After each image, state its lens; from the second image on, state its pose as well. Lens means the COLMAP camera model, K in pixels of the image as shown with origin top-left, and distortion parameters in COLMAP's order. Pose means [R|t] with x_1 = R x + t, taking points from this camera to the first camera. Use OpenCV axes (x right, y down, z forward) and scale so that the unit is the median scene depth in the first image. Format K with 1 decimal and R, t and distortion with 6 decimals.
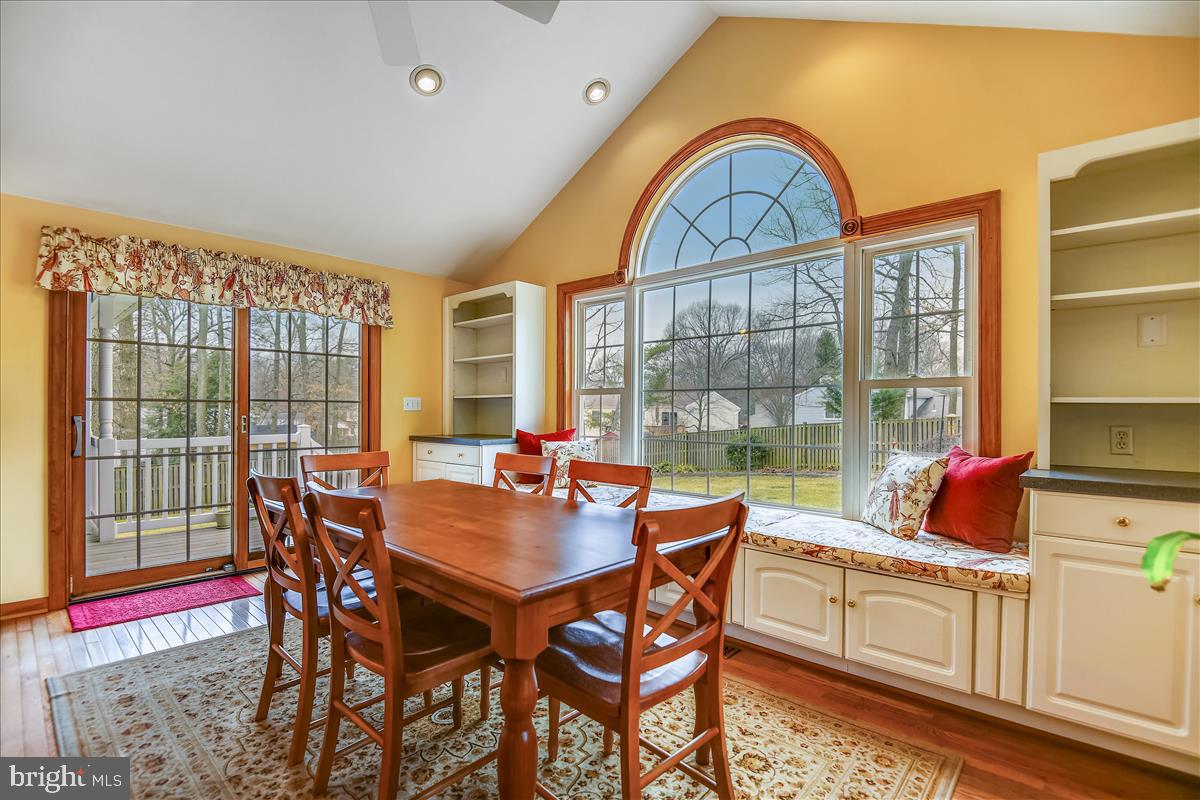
lens RADIAL K [[549.0, 0, 607.8], [0, 549.0, 403.1], [0, 0, 1]] dist [0.000927, -0.000676]
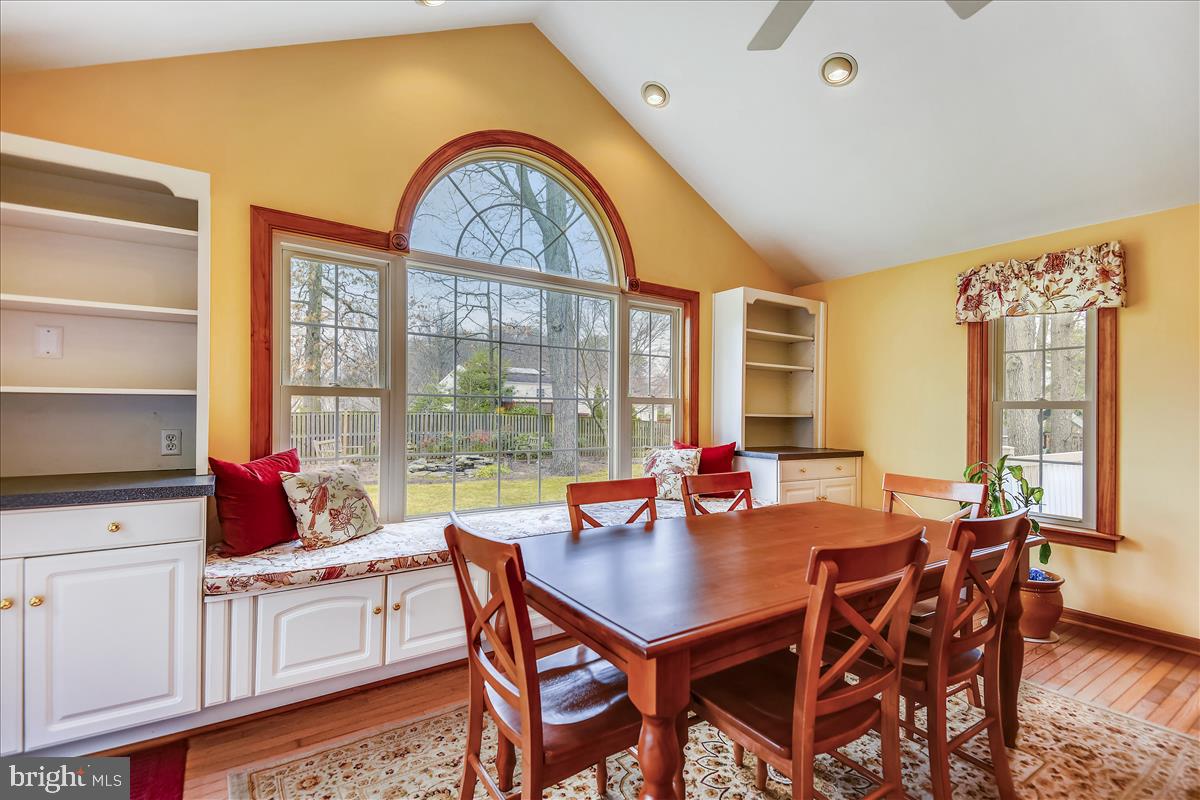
lens RADIAL K [[556.3, 0, 616.0], [0, 556.3, 391.1], [0, 0, 1]] dist [0.012652, -0.000150]
pose [[0.217889, 0.033975, 0.975382, -0.675392], [-0.024528, 0.999269, -0.029328, -0.010649], [-0.975665, -0.017534, 0.218563, 0.560748]]
